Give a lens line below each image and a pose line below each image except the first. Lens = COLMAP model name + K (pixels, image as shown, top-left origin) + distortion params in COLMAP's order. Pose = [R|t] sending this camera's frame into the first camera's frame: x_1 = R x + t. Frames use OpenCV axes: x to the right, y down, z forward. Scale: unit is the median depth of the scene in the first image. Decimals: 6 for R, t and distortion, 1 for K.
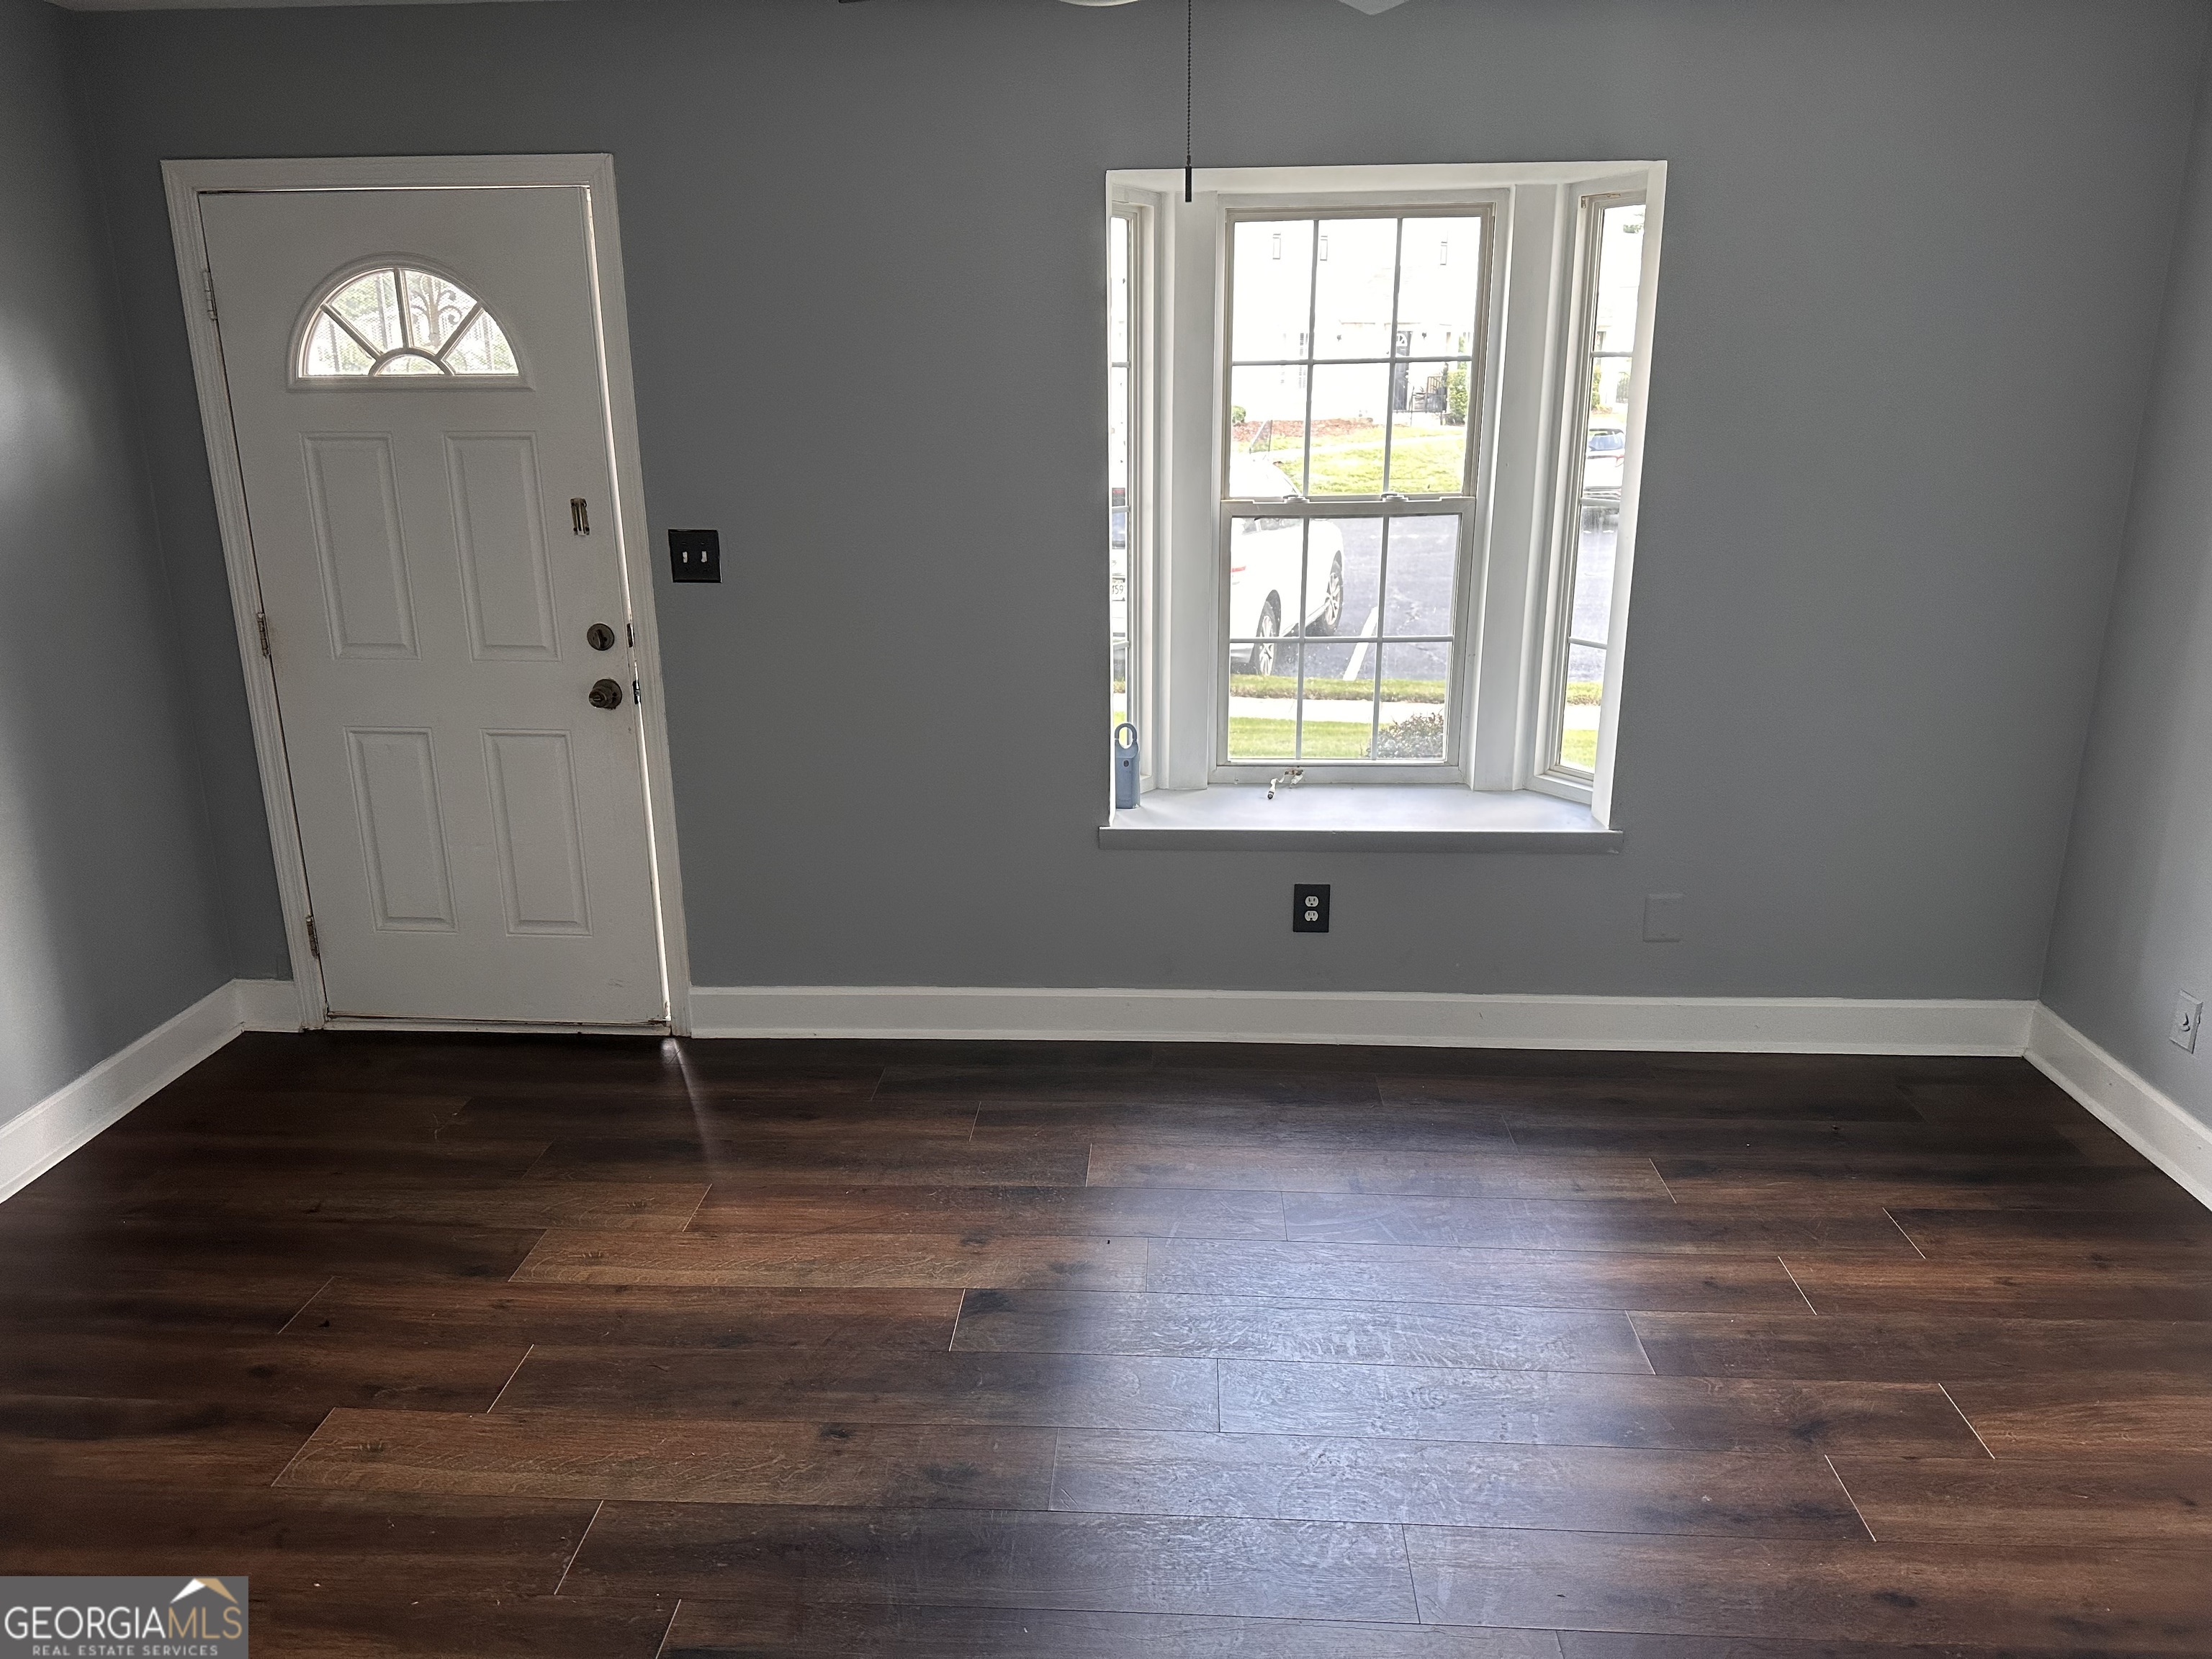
lens RADIAL K [[1564.0, 0, 1121.4], [0, 1564.0, 841.0], [0, 0, 1]] dist [0.175683, -0.323447]
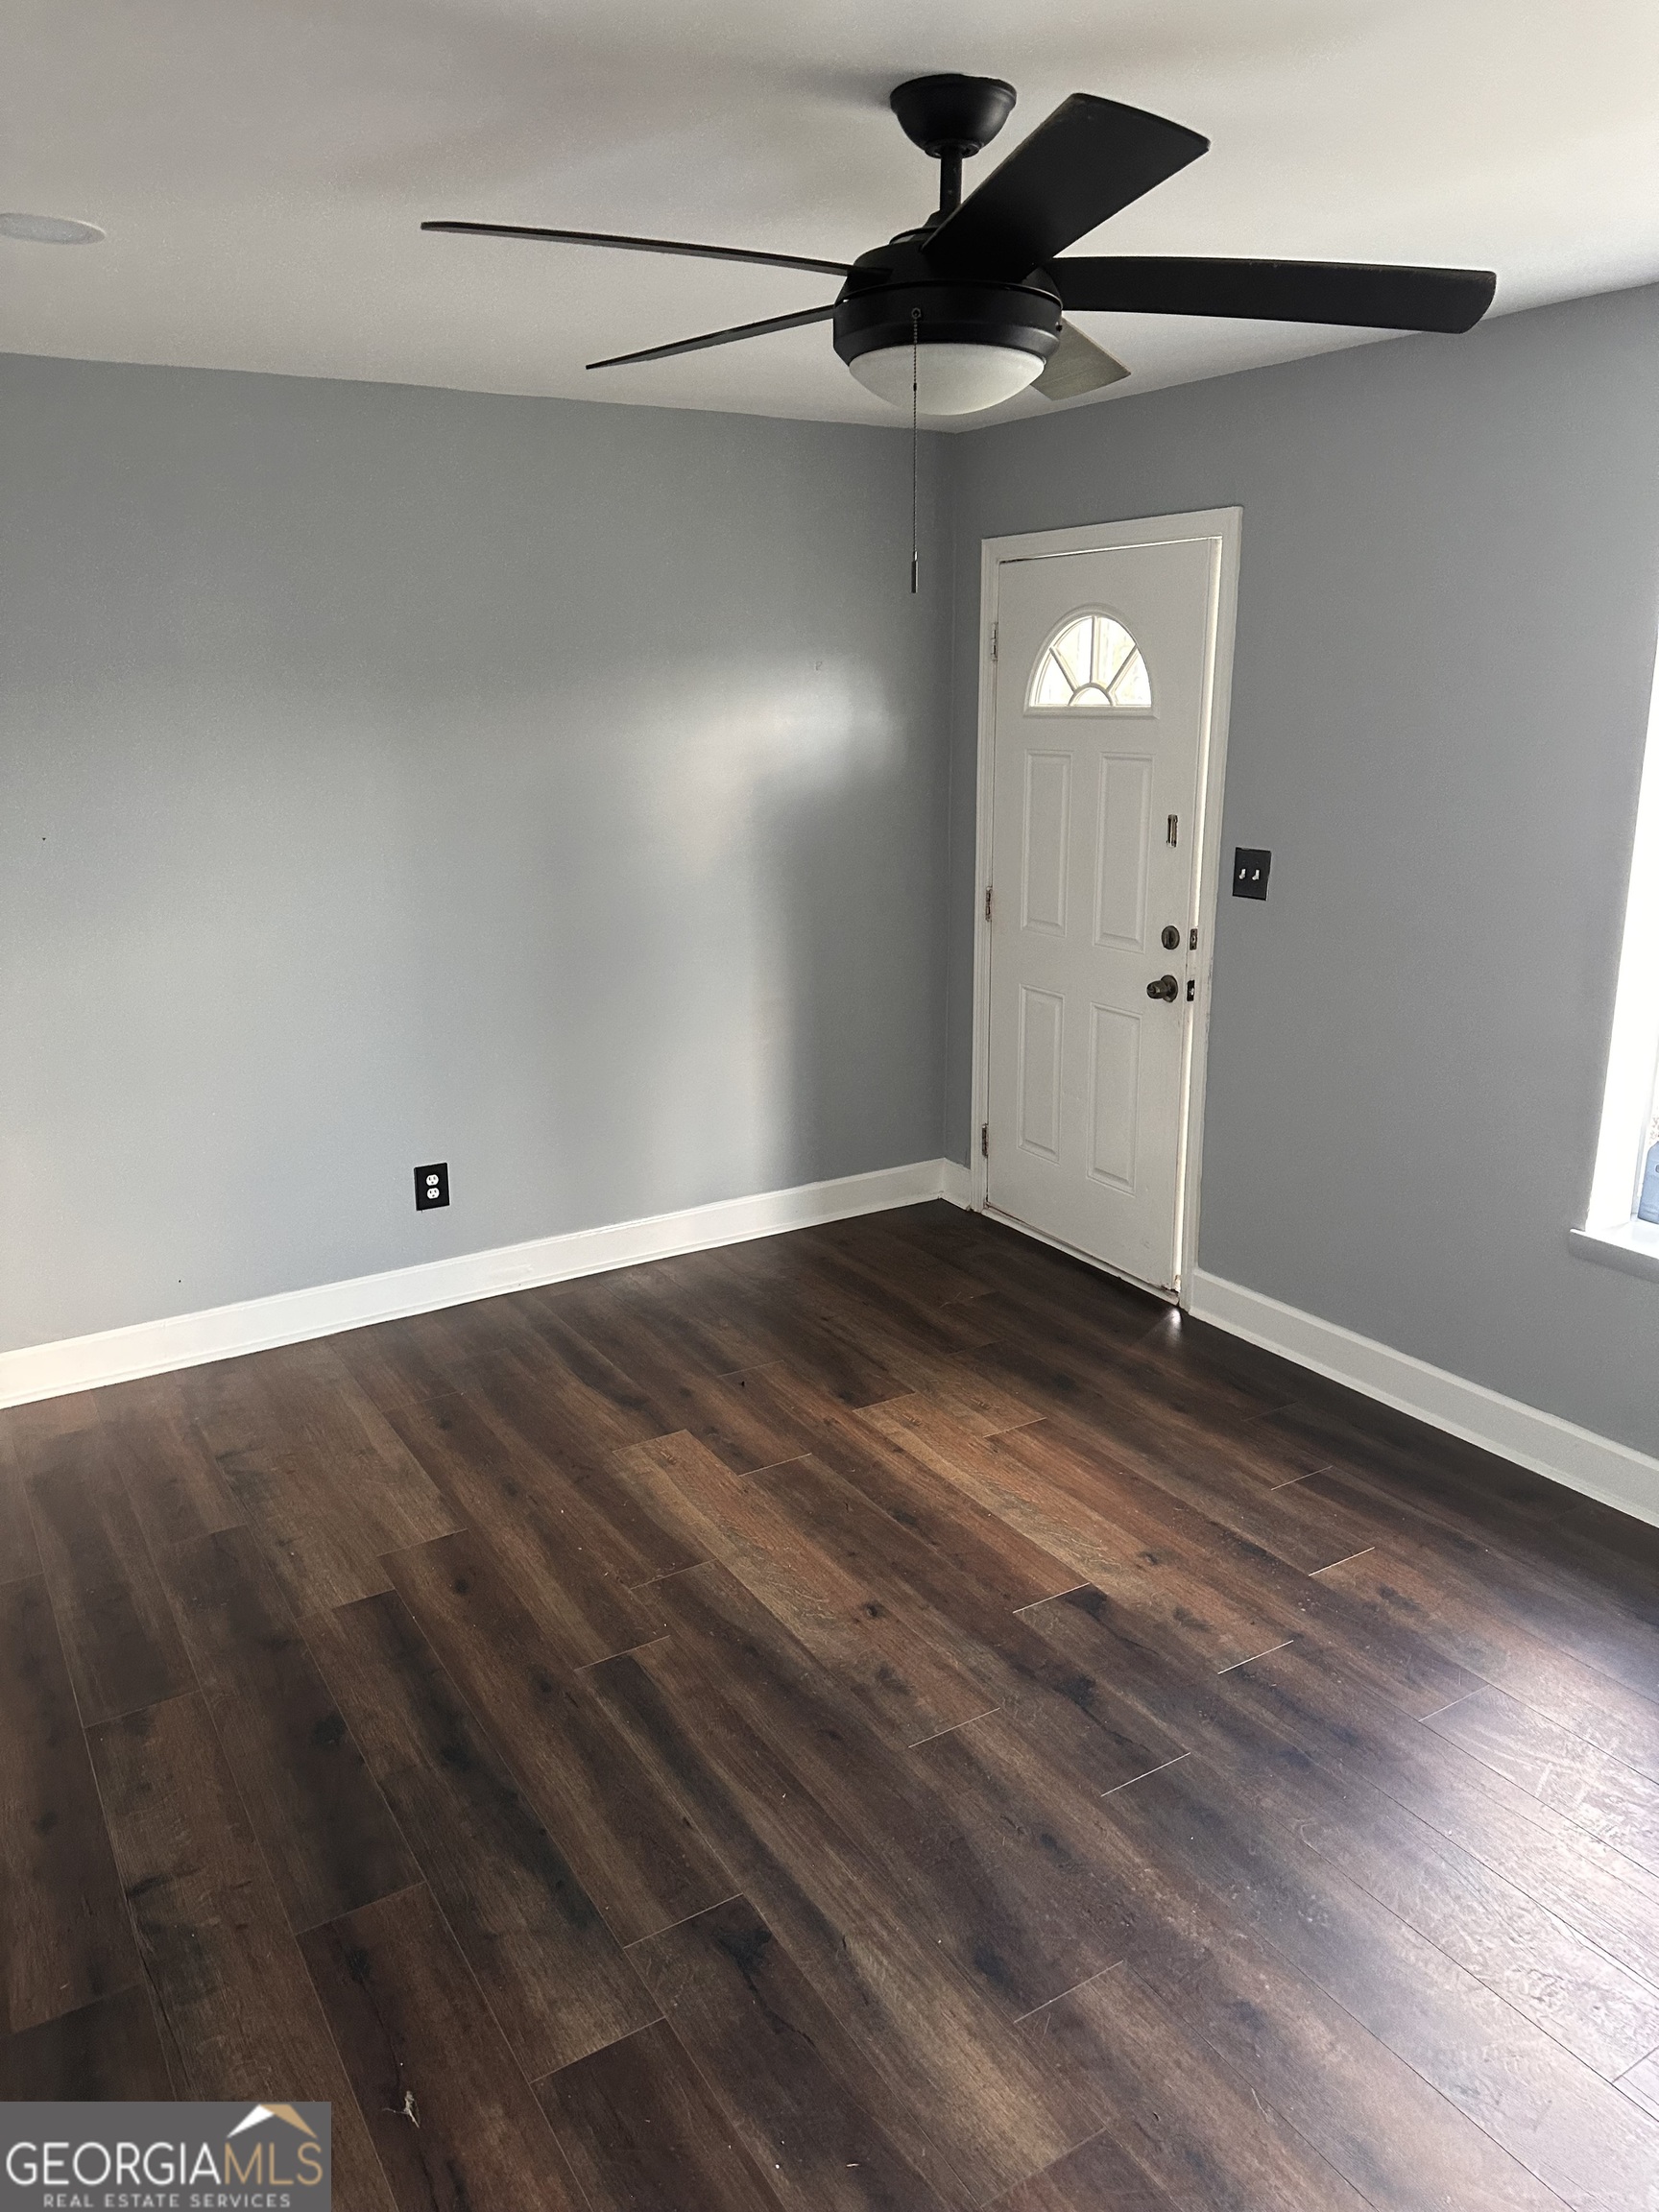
lens RADIAL K [[1564.0, 0, 816.8], [0, 1564.0, 1111.2], [0, 0, 1]] dist [0.175683, -0.323447]
pose [[0.560320, 0.222779, -0.797754, 0.470354], [-0.234224, 0.966455, 0.105377, -0.071827], [0.794469, 0.127808, 0.593704, 0.161252]]
